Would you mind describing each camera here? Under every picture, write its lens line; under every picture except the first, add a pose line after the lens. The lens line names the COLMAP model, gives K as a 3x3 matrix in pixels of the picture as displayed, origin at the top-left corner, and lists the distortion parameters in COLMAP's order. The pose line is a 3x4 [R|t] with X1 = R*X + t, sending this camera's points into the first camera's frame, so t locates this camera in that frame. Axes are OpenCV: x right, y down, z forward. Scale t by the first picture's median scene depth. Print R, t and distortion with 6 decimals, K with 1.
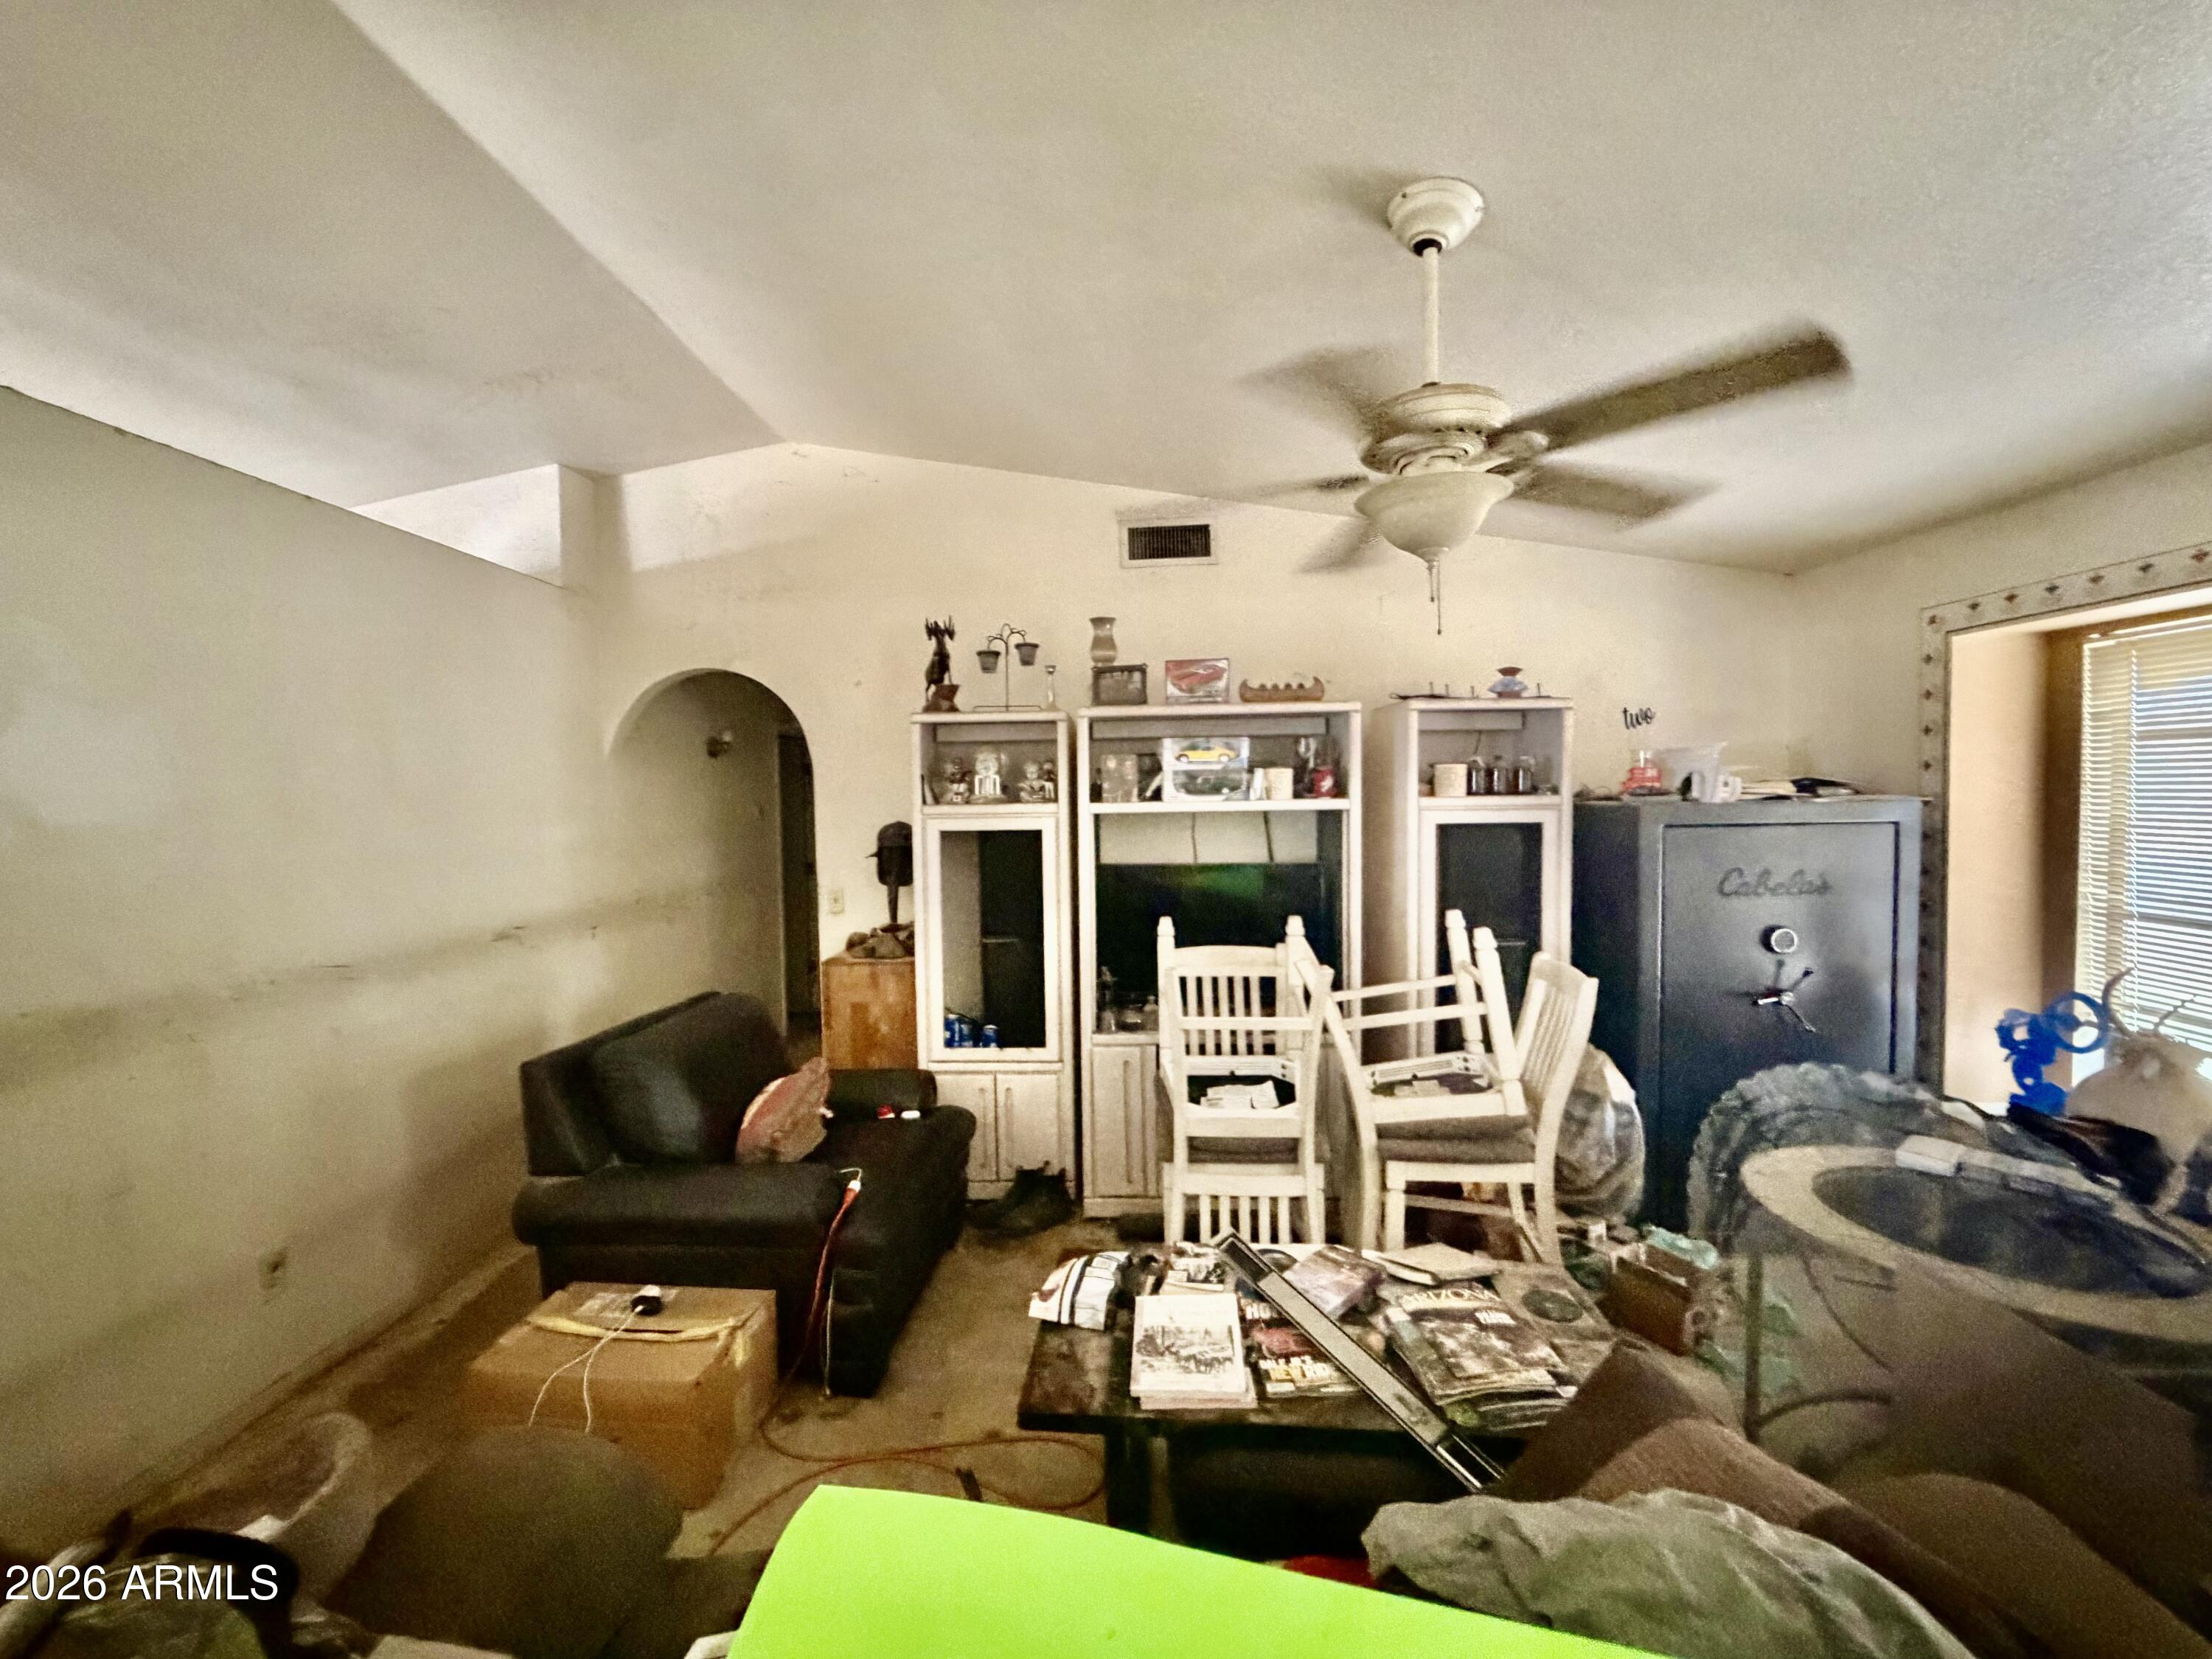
lens RADIAL K [[881.5, 0, 1094.2], [0, 881.5, 834.1], [0, 0, 1]] dist [-0.000441, -0.000048]
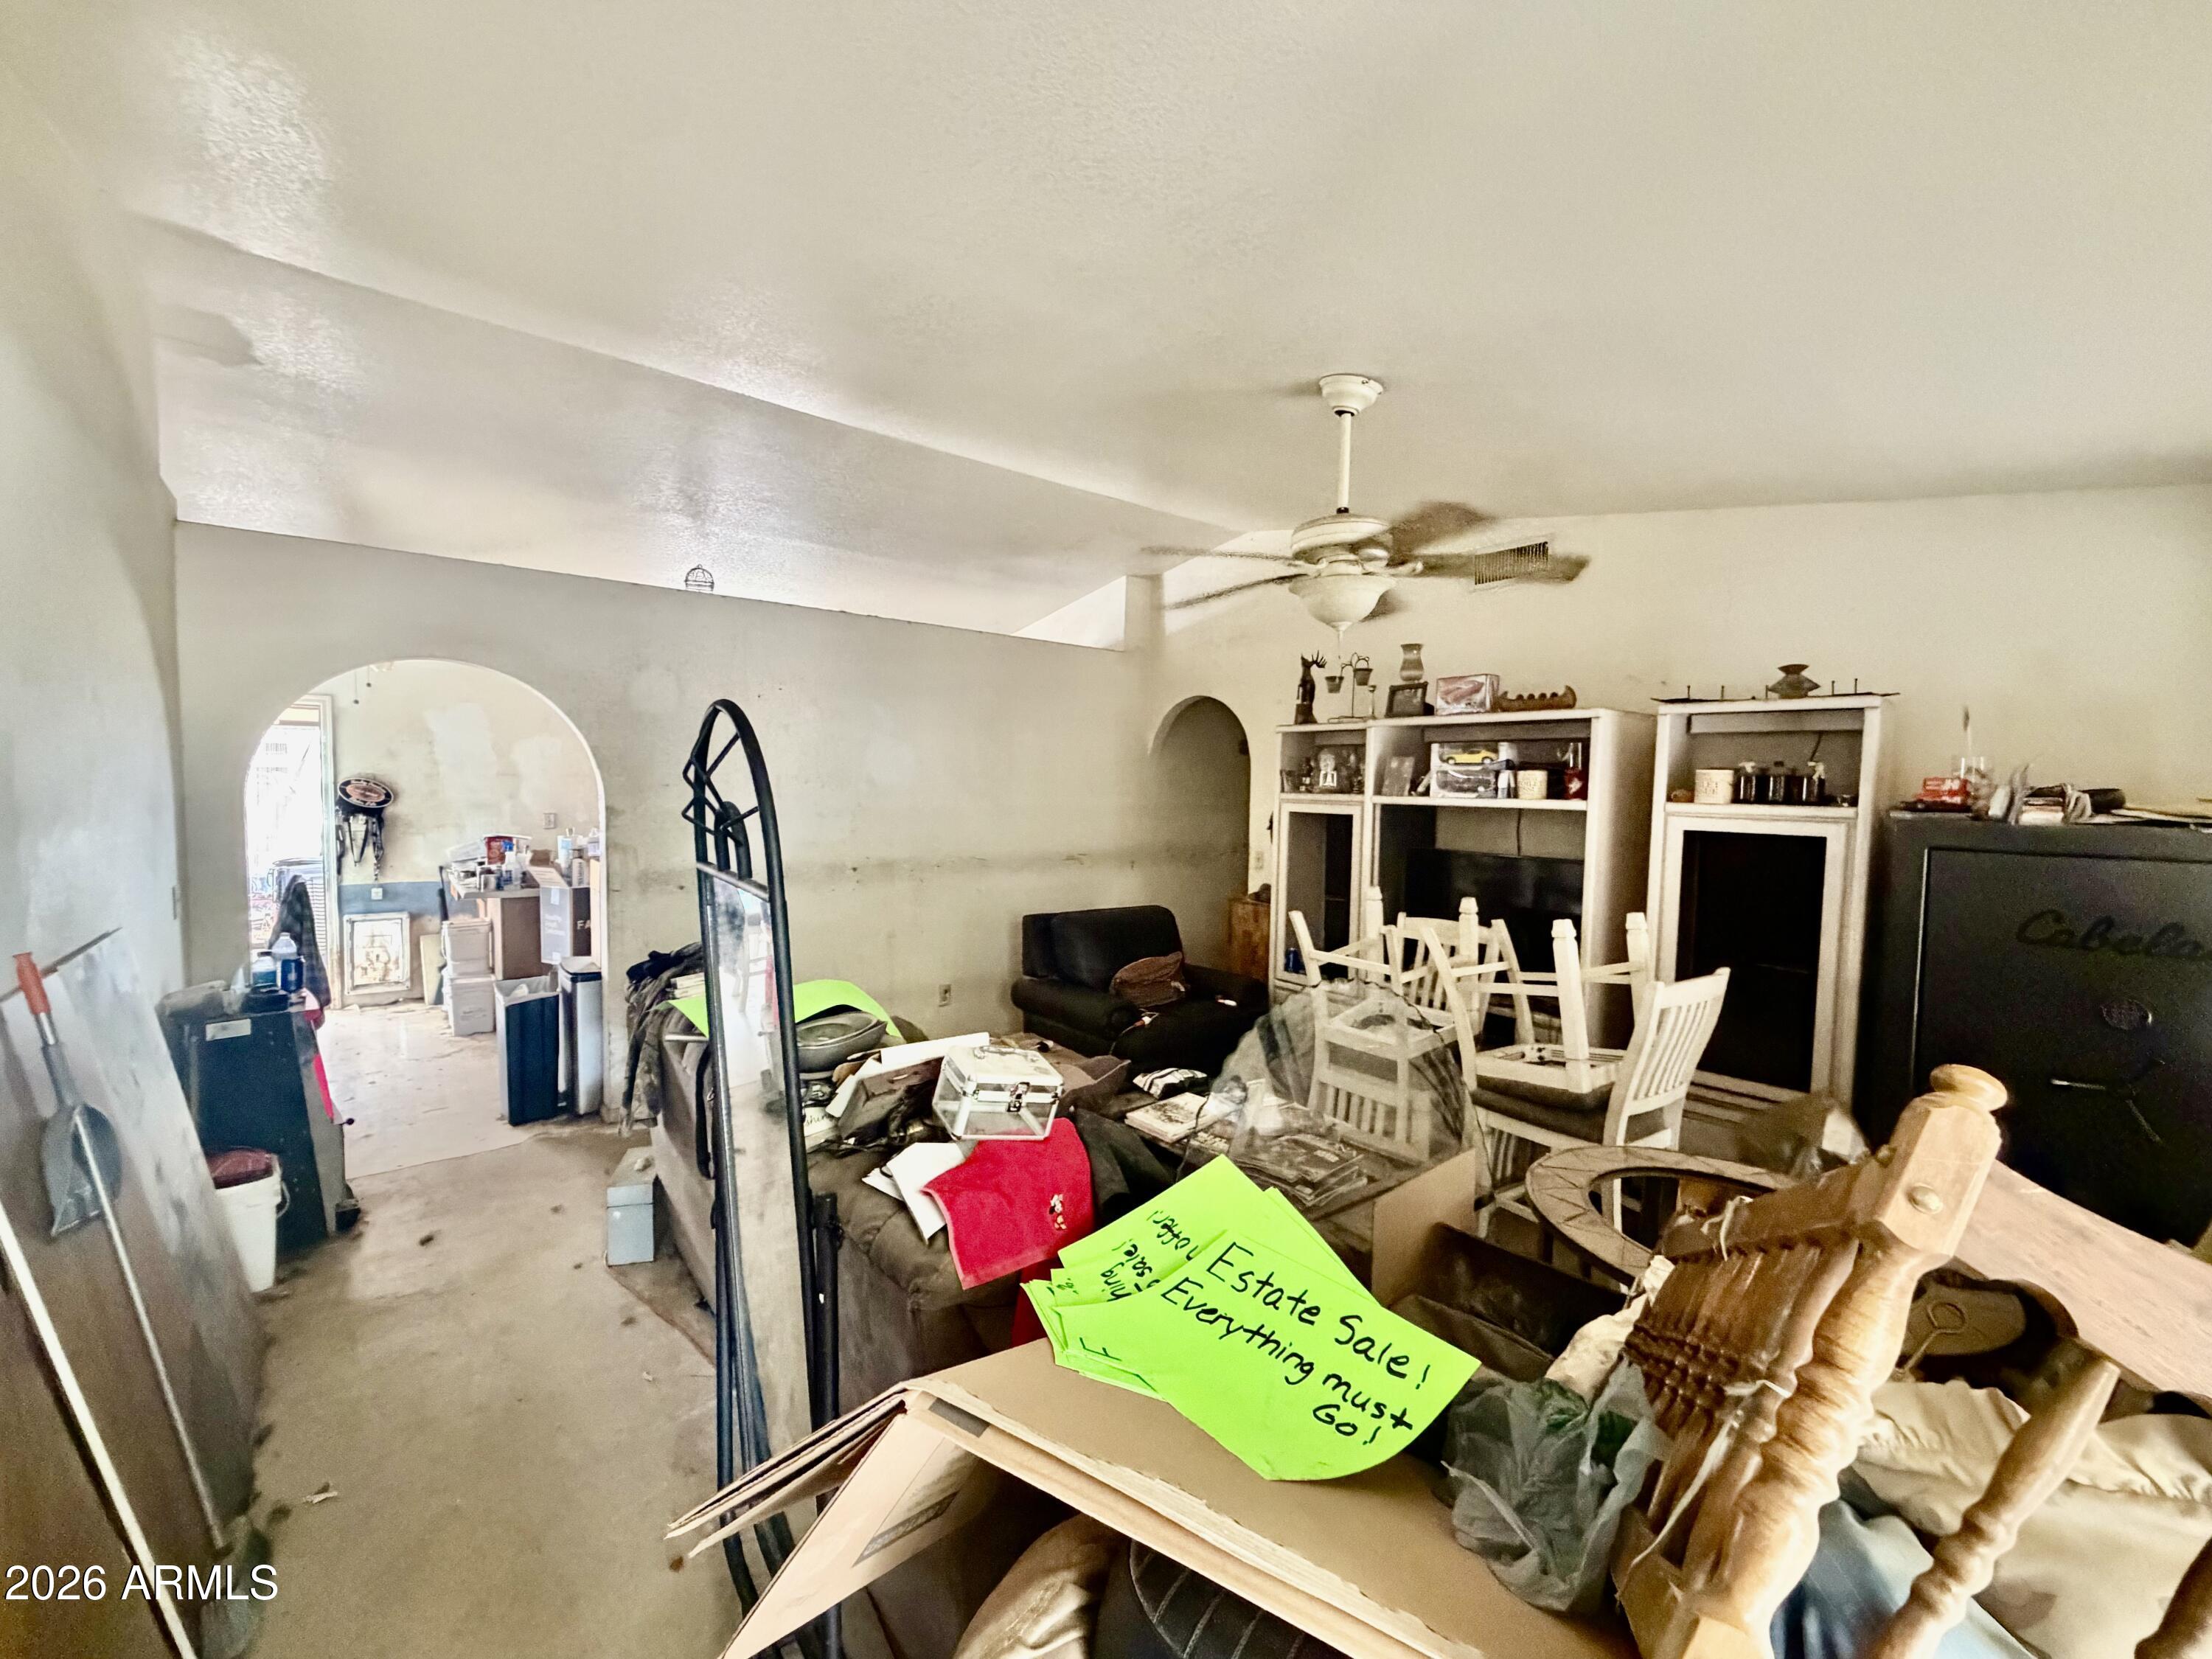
lens RADIAL K [[881.5, 0, 1094.2], [0, 881.5, 834.1], [0, 0, 1]] dist [-0.000441, -0.000048]
pose [[0.666012, 0.072711, -0.742388, 0.672169], [-0.060971, 0.997214, 0.042971, -0.009275], [0.743445, 0.016645, 0.668590, -0.141855]]
